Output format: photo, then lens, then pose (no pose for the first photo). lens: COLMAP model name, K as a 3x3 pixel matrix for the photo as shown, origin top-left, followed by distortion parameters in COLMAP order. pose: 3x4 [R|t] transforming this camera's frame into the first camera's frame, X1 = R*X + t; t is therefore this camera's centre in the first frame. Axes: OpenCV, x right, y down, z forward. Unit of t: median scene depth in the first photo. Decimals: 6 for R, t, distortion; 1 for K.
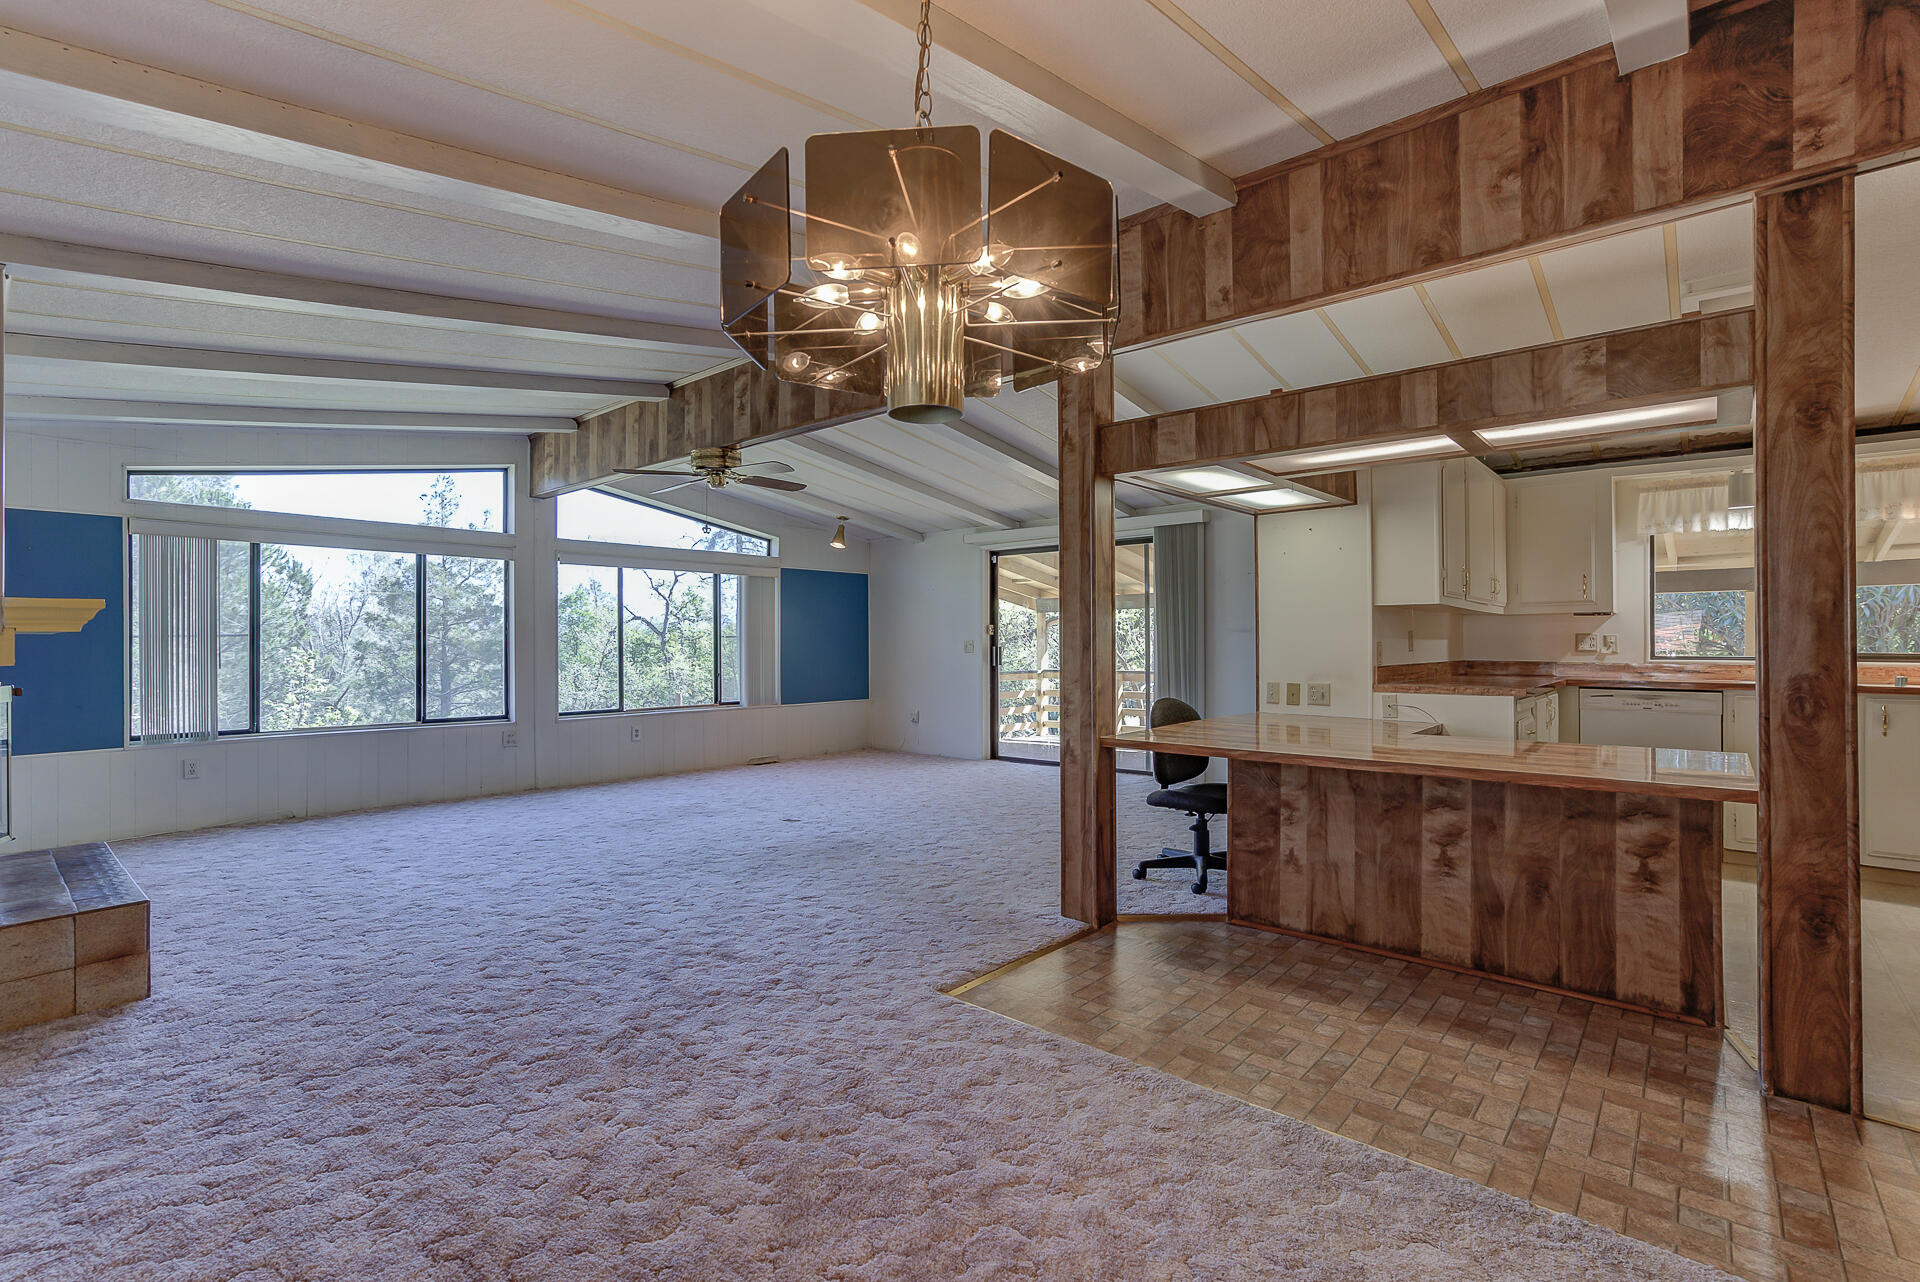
lens RADIAL K [[877.0, 0, 960.0], [0, 877.0, 641.0], [0, 0, 1]] dist [-0.036786, 0.021688]
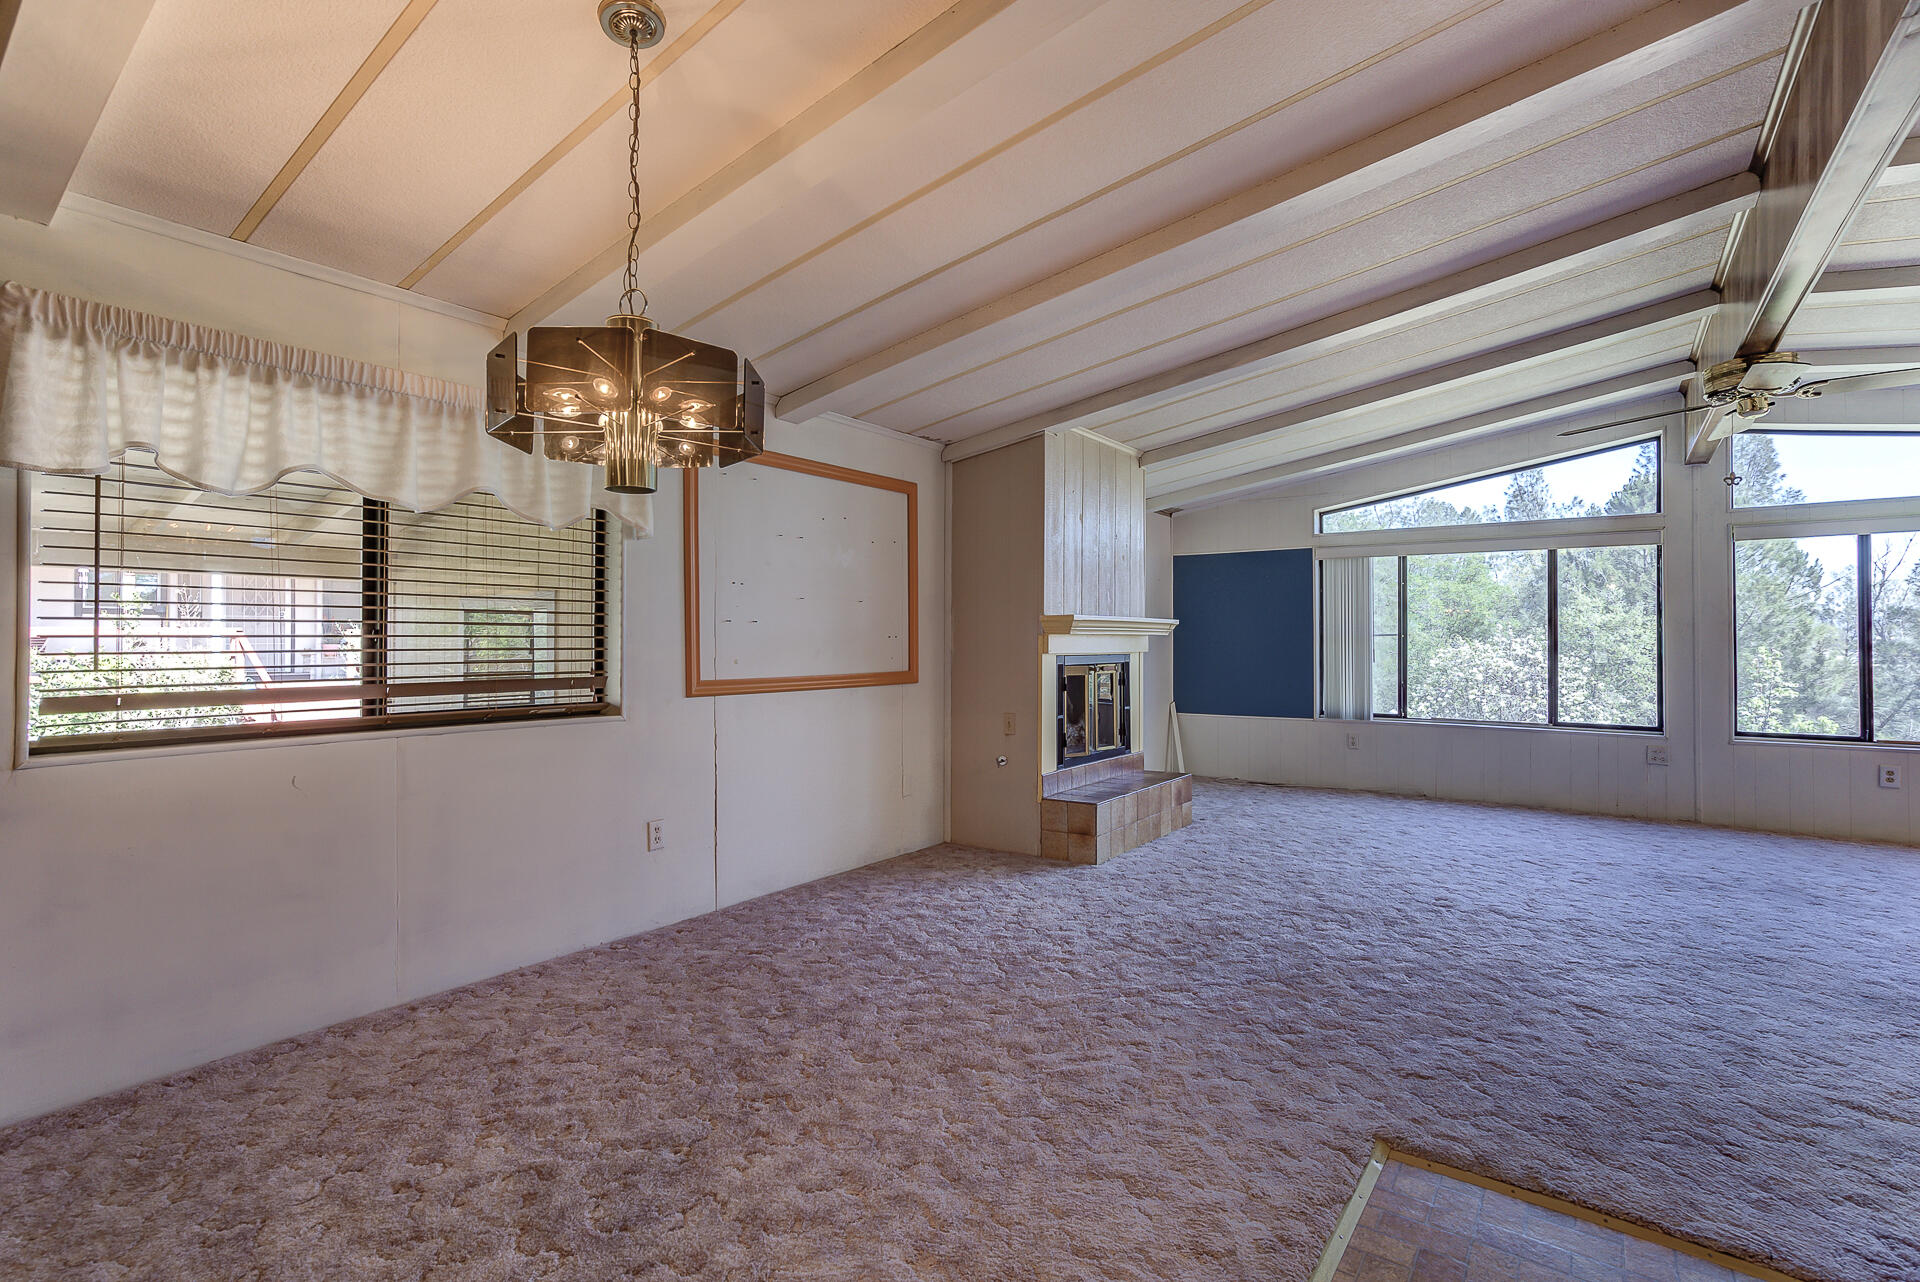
lens RADIAL K [[877.0, 0, 960.0], [0, 877.0, 641.0], [0, 0, 1]] dist [-0.036786, 0.021688]
pose [[0.101039, 0.000120, -0.994882, 0.493745], [-0.000239, 1.000000, 0.000097, 0.001696], [0.994882, 0.000228, 0.101039, 0.464961]]
